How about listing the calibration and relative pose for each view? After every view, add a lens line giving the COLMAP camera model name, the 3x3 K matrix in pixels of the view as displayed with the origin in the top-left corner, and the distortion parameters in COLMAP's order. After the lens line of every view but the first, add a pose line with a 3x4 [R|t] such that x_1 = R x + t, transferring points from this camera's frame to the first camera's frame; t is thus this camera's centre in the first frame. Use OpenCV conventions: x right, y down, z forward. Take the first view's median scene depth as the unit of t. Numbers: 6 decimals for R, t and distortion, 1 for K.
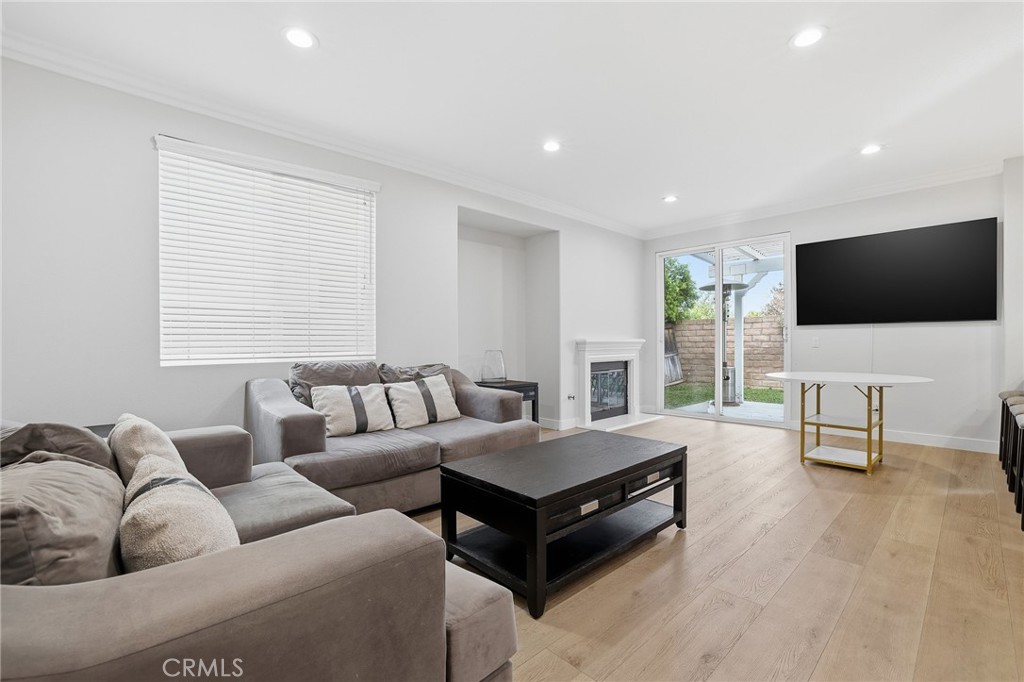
lens RADIAL K [[459.3, 0, 508.0], [0, 459.3, 341.3], [0, 0, 1]] dist [-0.045891, 0.010806]
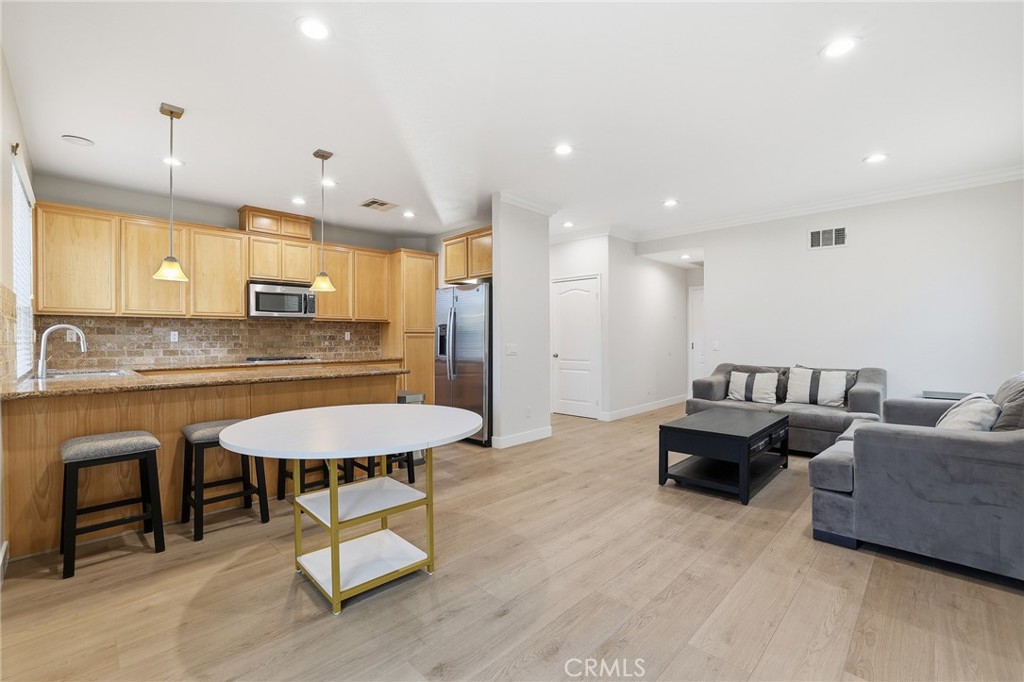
lens RADIAL K [[434.6, 0, 512.0], [0, 434.6, 341.0], [0, 0, 1]] dist [-0.041582, -0.000065]
pose [[-0.999281, 0.009719, -0.036648, 0.499279], [0.009495, 0.999935, 0.006288, -0.023064], [0.036706, 0.005935, -0.999308, 1.359077]]
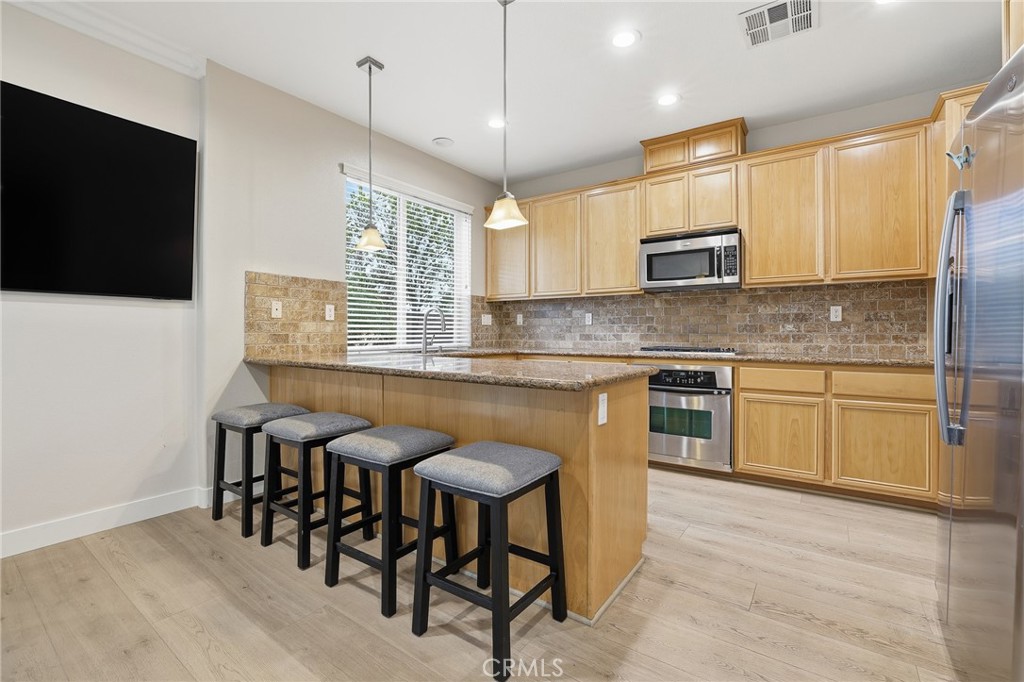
lens RADIAL K [[441.4, 0, 512.3], [0, 441.4, 338.4], [0, 0, 1]] dist [-0.040511, 0.012338]
pose [[-0.193651, -0.004961, 0.981058, 0.364773], [-0.001988, 0.999987, 0.004664, 0.004322], [-0.981068, -0.001047, -0.193658, 0.613921]]
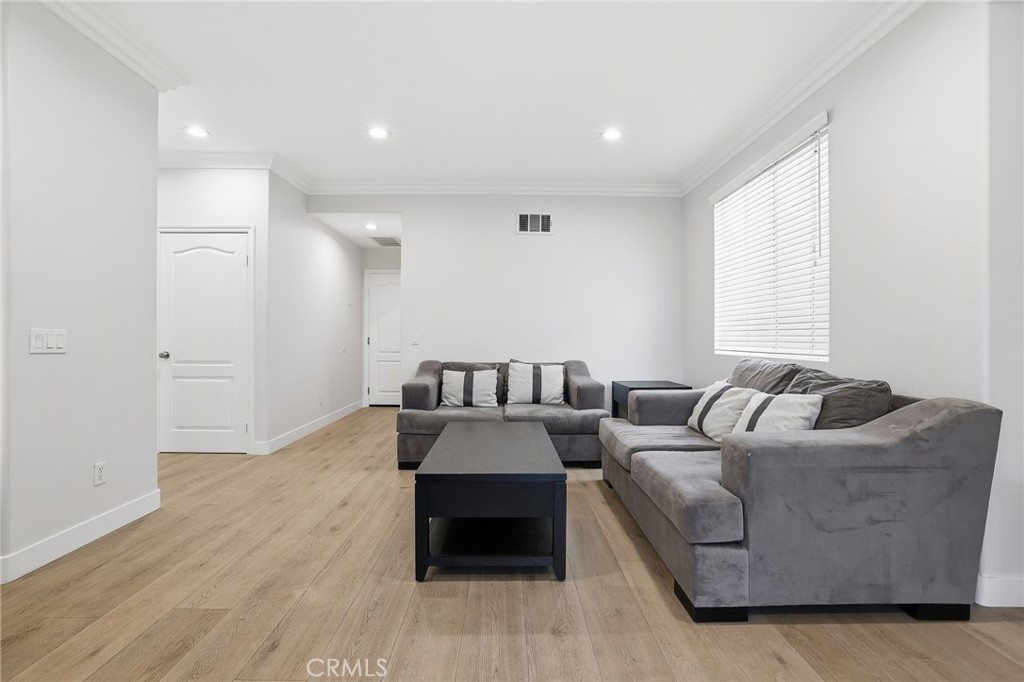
lens RADIAL K [[441.4, 0, 512.3], [0, 441.4, 338.4], [0, 0, 1]] dist [-0.040511, 0.012338]
pose [[-0.675875, 0.003302, -0.737009, 0.463135], [-0.000294, 0.999989, 0.004749, -0.000649], [0.737016, 0.003427, -0.675866, 0.964053]]
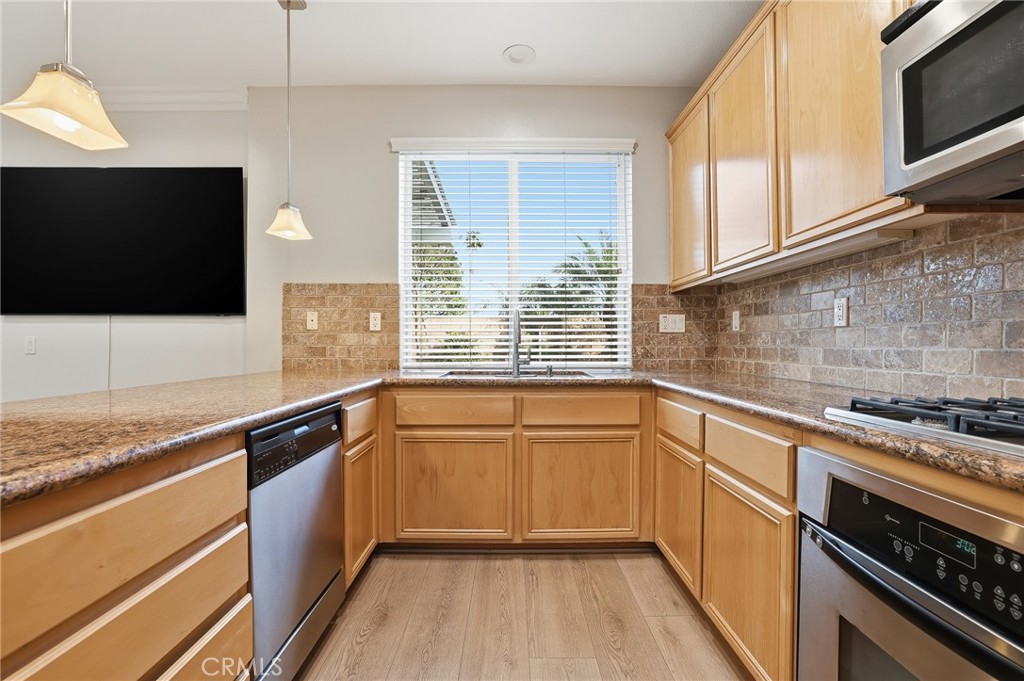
lens RADIAL K [[441.4, 0, 512.3], [0, 441.4, 337.9], [0, 0, 1]] dist [-0.040511, 0.012338]
pose [[0.674969, 0.016943, 0.737652, 0.825655], [-0.007404, 0.999842, -0.016191, -0.003376], [-0.737809, 0.005466, 0.674987, 0.200646]]
